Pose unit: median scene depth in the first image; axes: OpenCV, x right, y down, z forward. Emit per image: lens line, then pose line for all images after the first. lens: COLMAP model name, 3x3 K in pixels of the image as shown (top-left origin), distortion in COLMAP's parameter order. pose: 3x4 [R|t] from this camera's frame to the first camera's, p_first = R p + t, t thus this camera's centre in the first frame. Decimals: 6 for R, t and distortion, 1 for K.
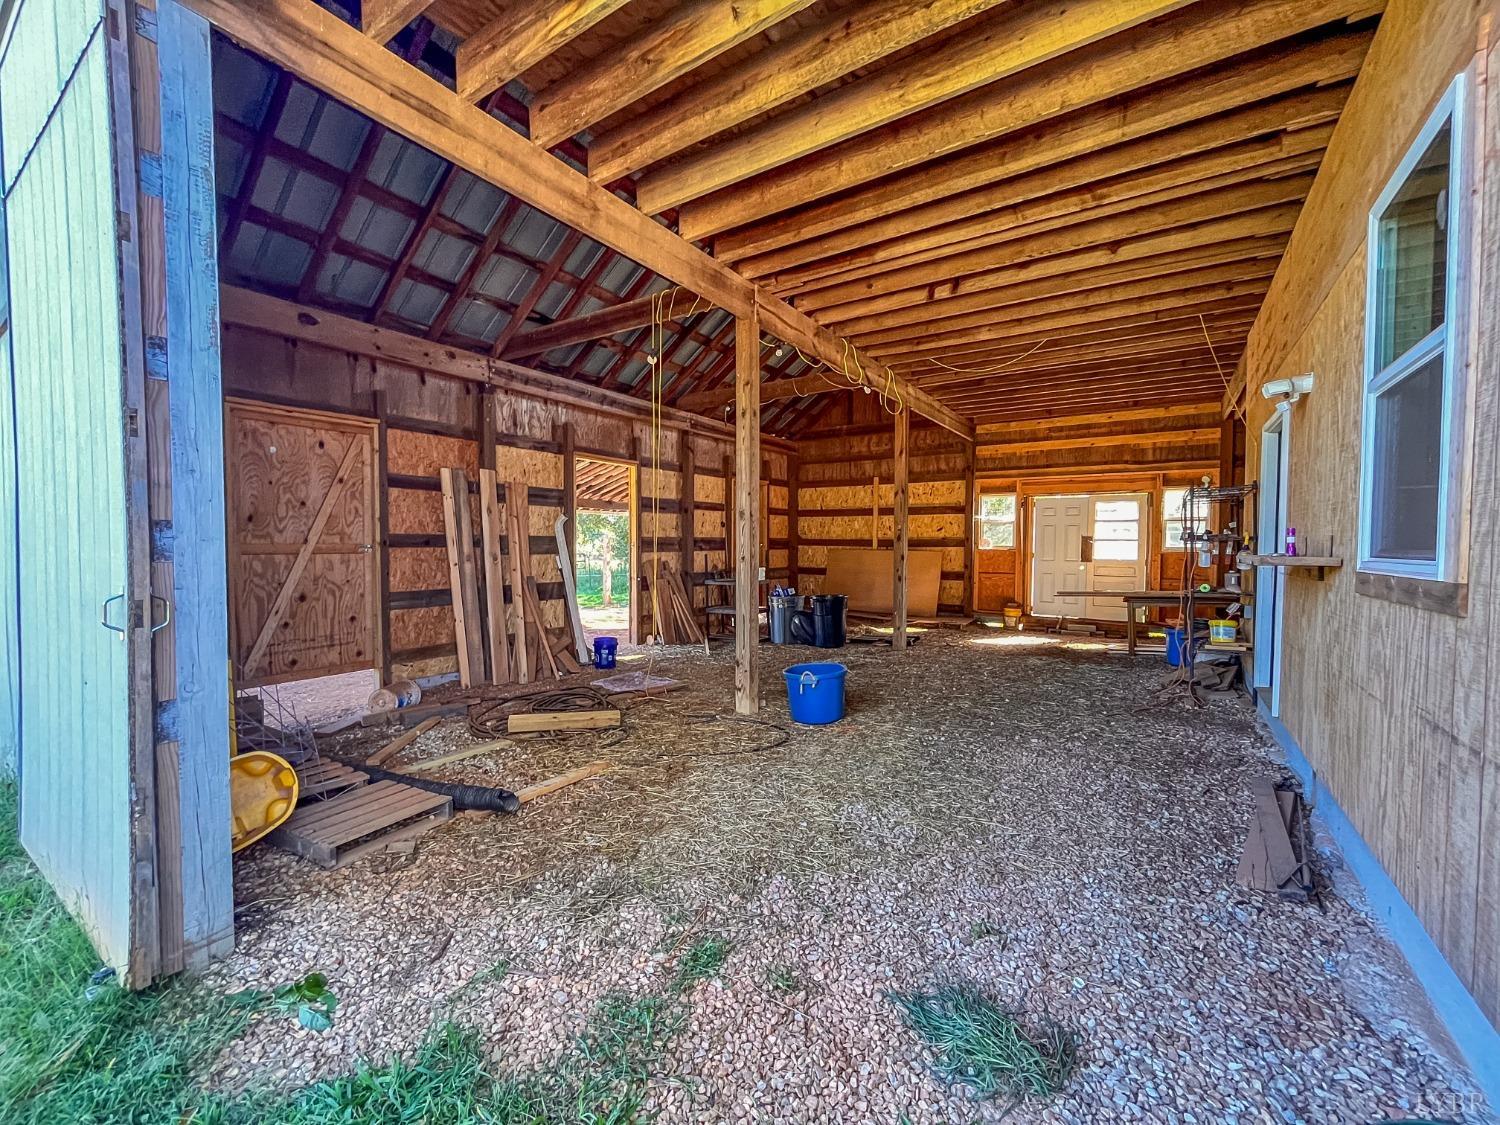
lens RADIAL K [[611.4, 0, 751.4], [0, 611.4, 563.1], [0, 0, 1]] dist [-0.003979, -0.000111]
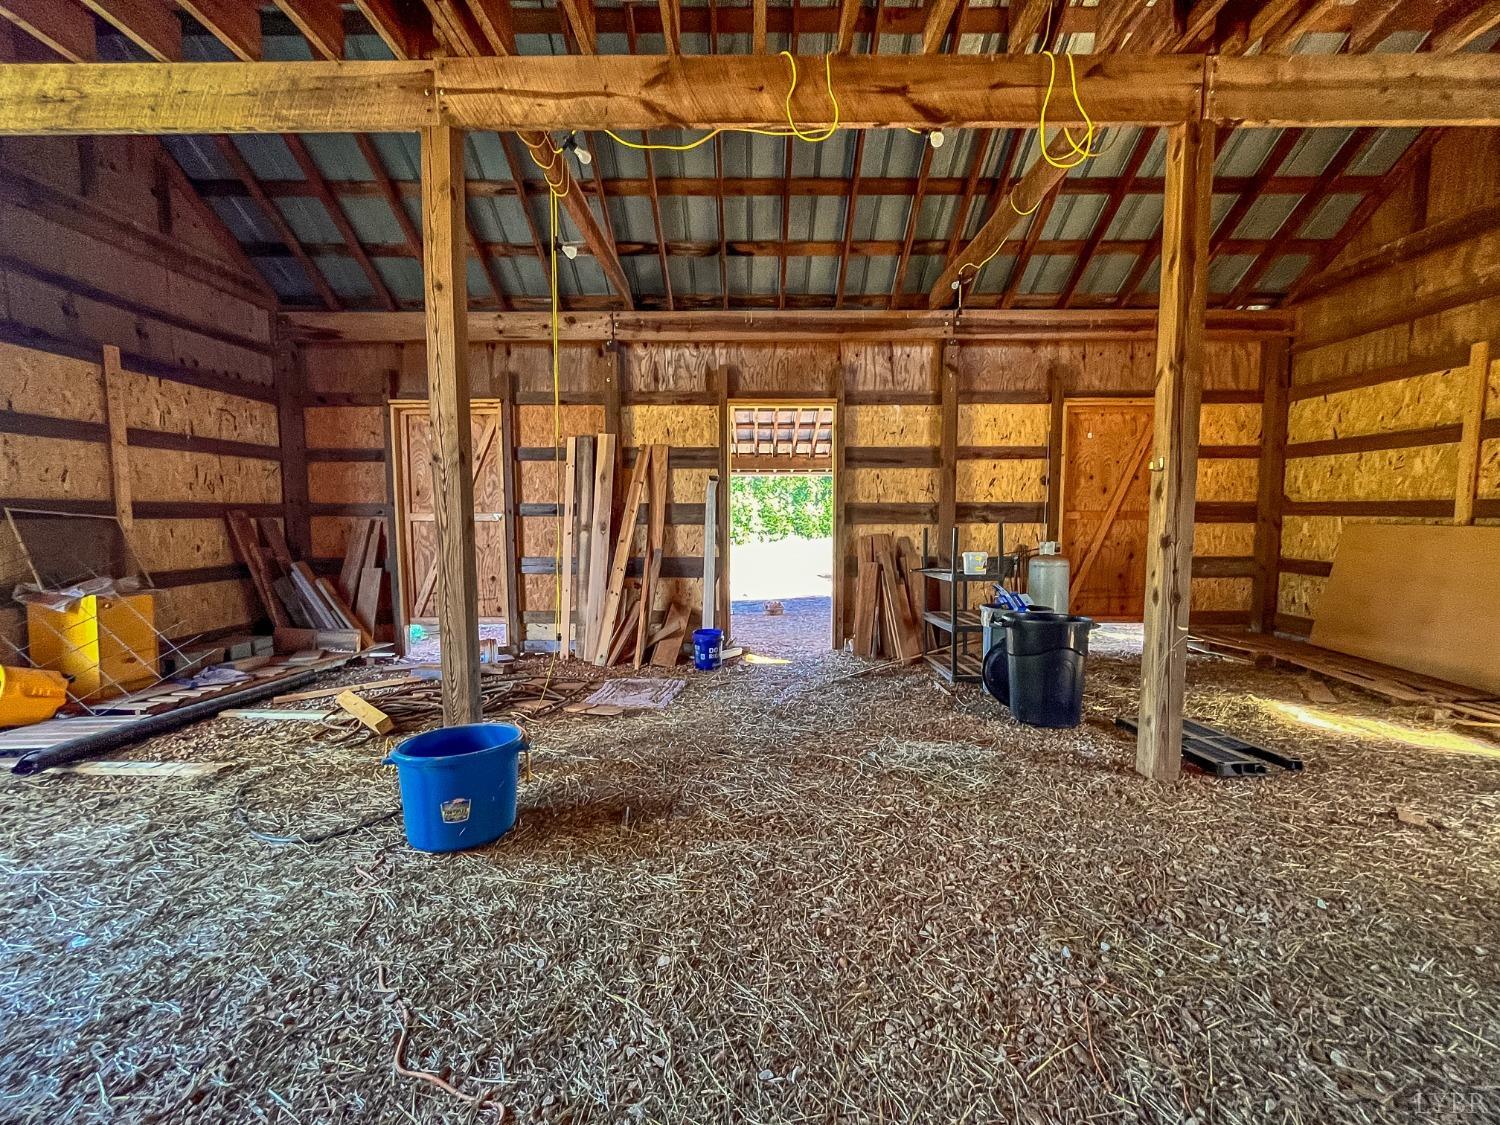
lens RADIAL K [[611.4, 0, 748.8], [0, 611.4, 558.5], [0, 0, 1]] dist [-0.003979, -0.000111]
pose [[0.548912, 0.056241, -0.833986, 0.367097], [-0.025612, 0.998397, 0.050471, -0.010316], [0.835487, -0.006344, 0.549473, 0.501636]]
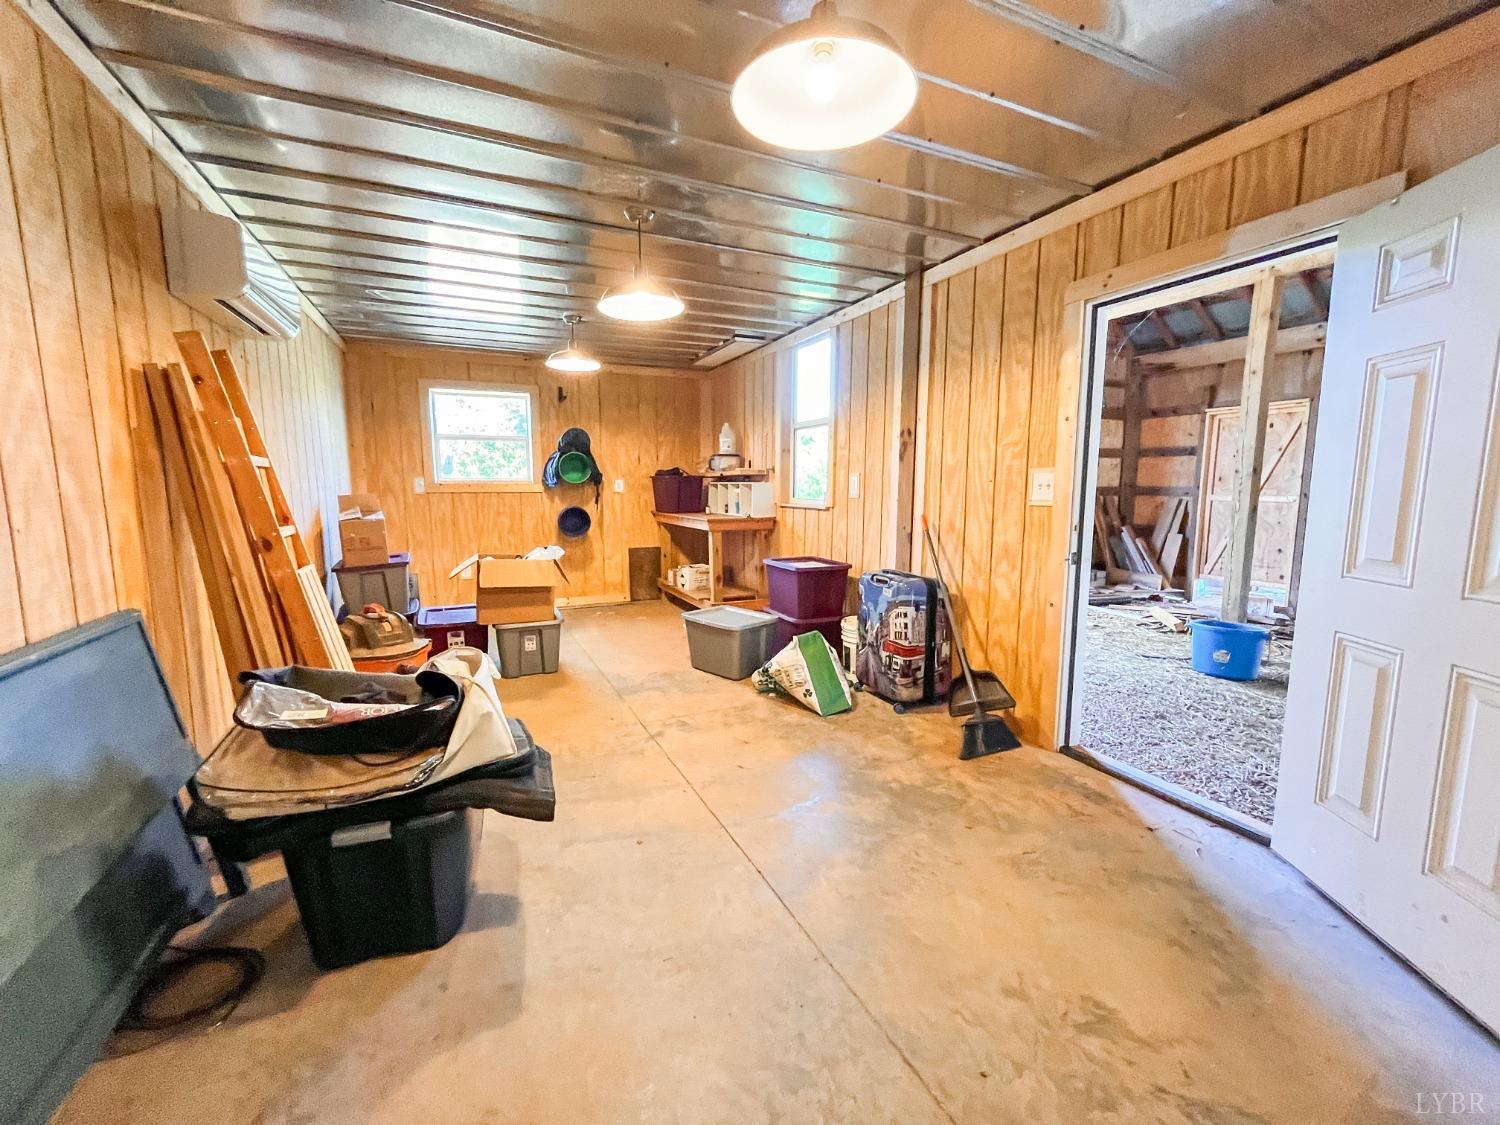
lens RADIAL K [[611.4, 0, 747.3], [0, 611.4, 563.5], [0, 0, 1]] dist [-0.003979, -0.000111]
pose [[-0.532907, 0.106316, -0.839468, 0.736675], [-0.032633, 0.988755, 0.145939, -0.026221], [0.845544, 0.105167, -0.523445, 0.461217]]
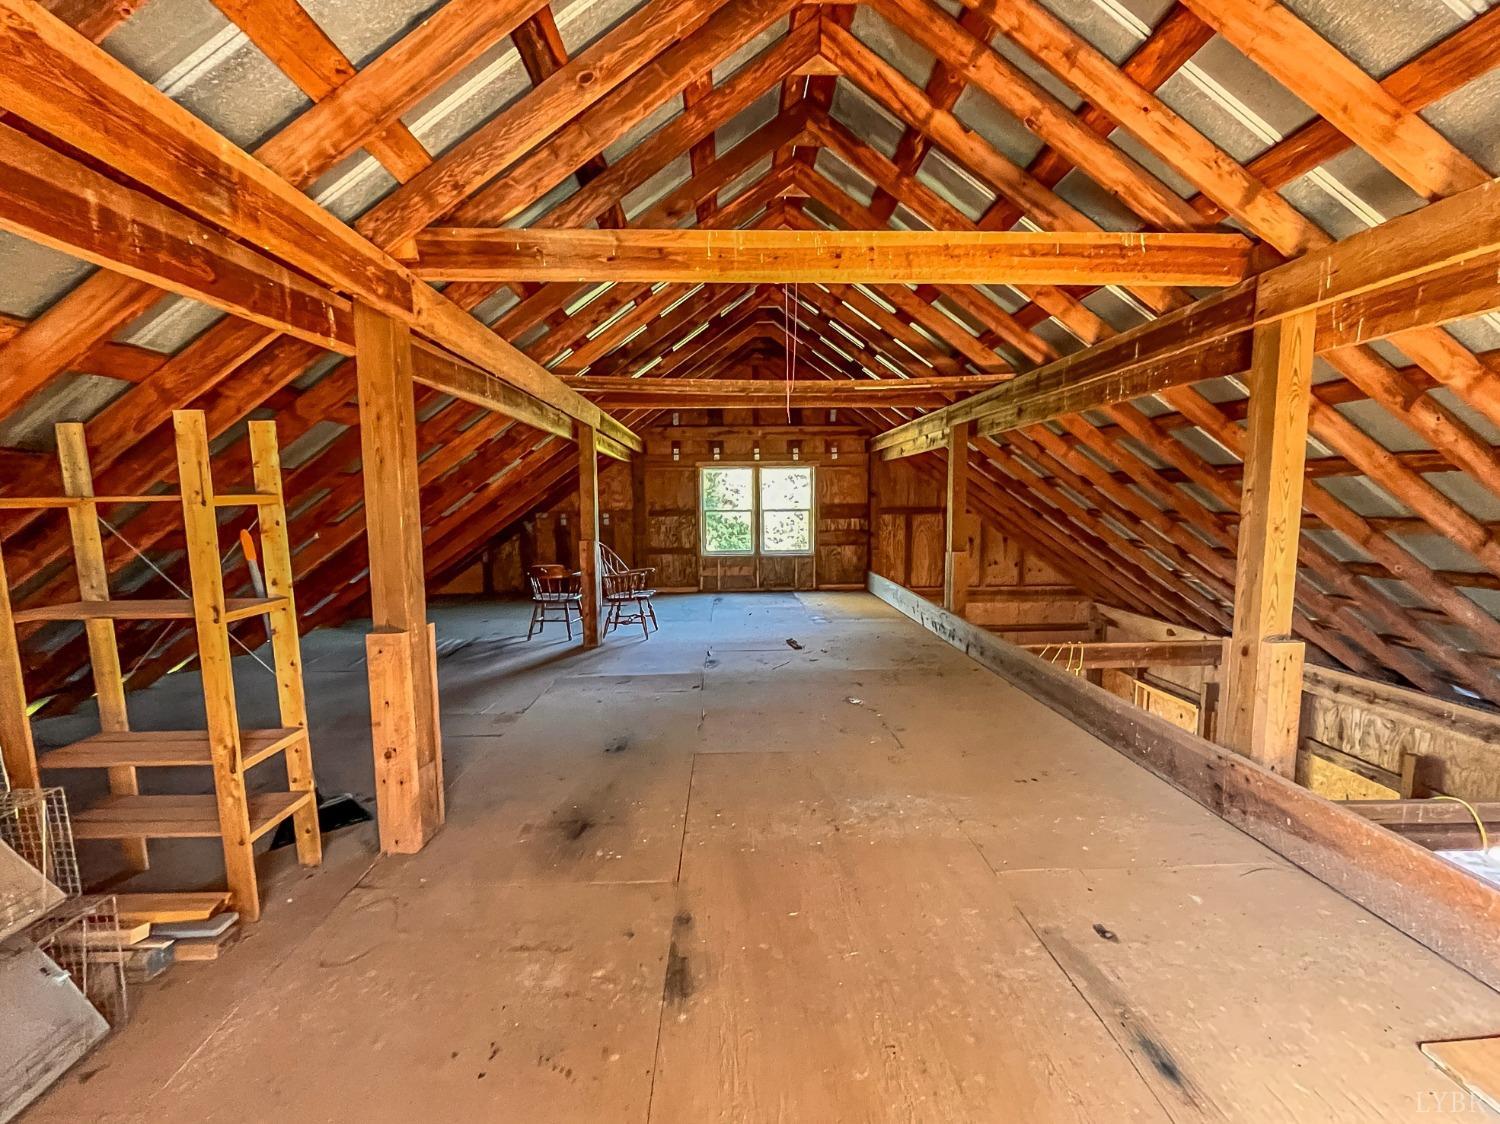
lens RADIAL K [[611.4, 0, 751.1], [0, 611.4, 567.4], [0, 0, 1]] dist [-0.003979, -0.000111]
pose [[-0.818355, 0.064395, -0.571094, 0.567147], [-0.014993, 0.990973, 0.133223, -0.442430], [0.574517, 0.117586, -0.810002, 0.956117]]
